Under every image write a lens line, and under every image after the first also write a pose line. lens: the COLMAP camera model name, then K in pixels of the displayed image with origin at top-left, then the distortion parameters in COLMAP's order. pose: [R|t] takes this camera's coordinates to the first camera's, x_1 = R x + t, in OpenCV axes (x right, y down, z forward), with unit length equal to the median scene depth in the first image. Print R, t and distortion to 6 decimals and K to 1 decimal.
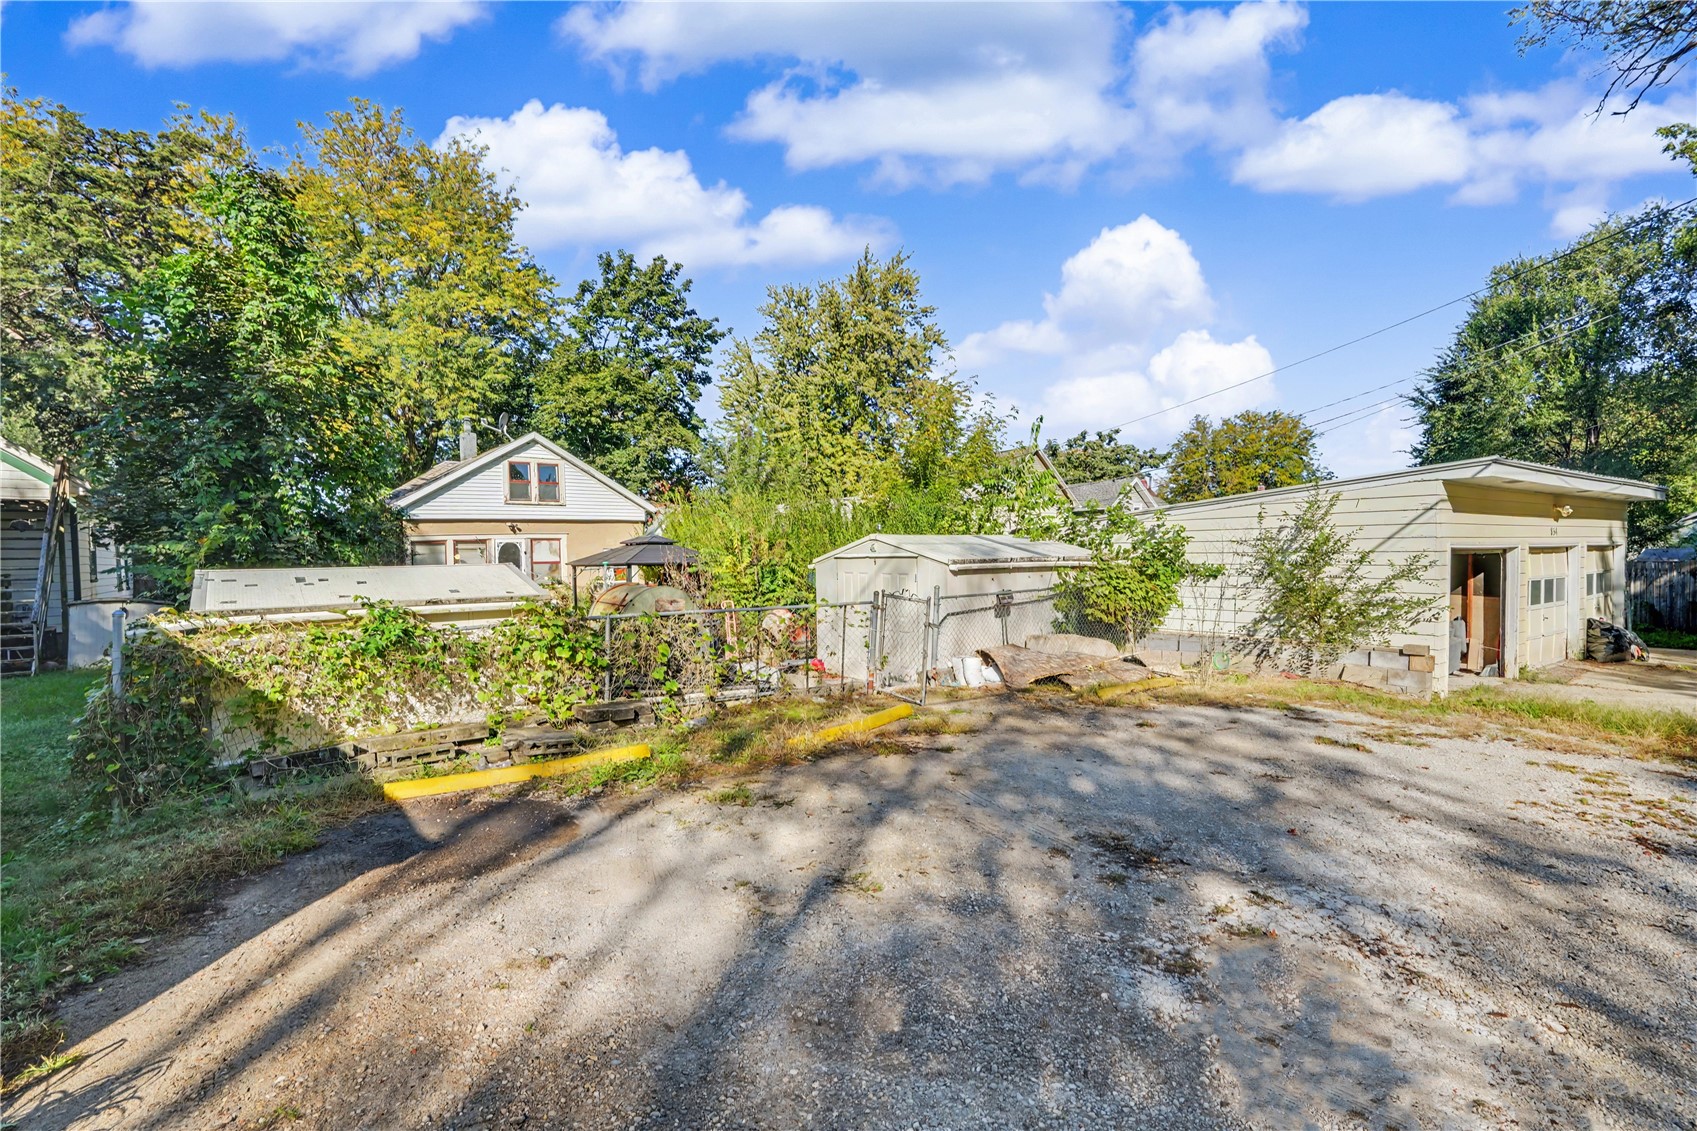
lens RADIAL K [[795.2, 0, 845.4], [0, 795.2, 562.6], [0, 0, 1]] dist [0.002050, 0.000105]
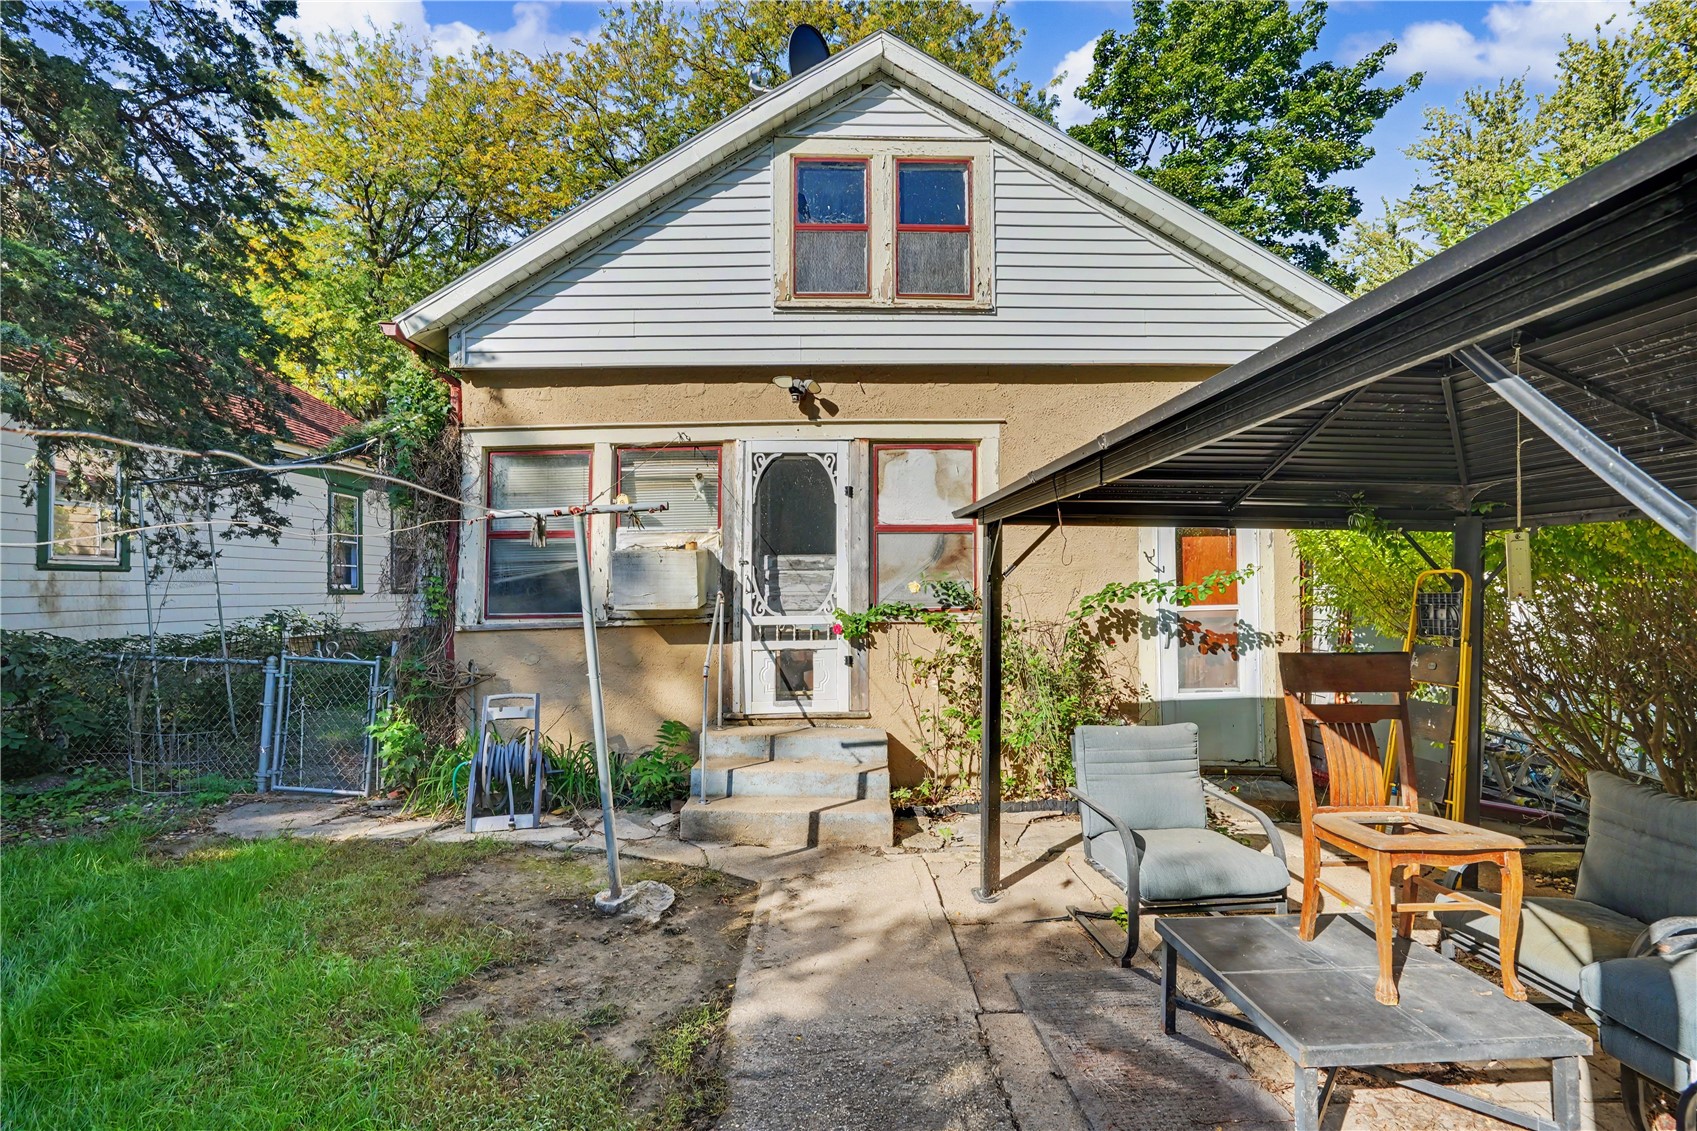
lens RADIAL K [[795.2, 0, 851.2], [0, 795.2, 573.4], [0, 0, 1]] dist [0.002050, 0.000105]
pose [[0.807708, 0.009083, -0.589513, -0.243561], [-0.022069, 0.999646, -0.014835, 0.019885], [0.589169, 0.024992, 0.807623, 0.790081]]
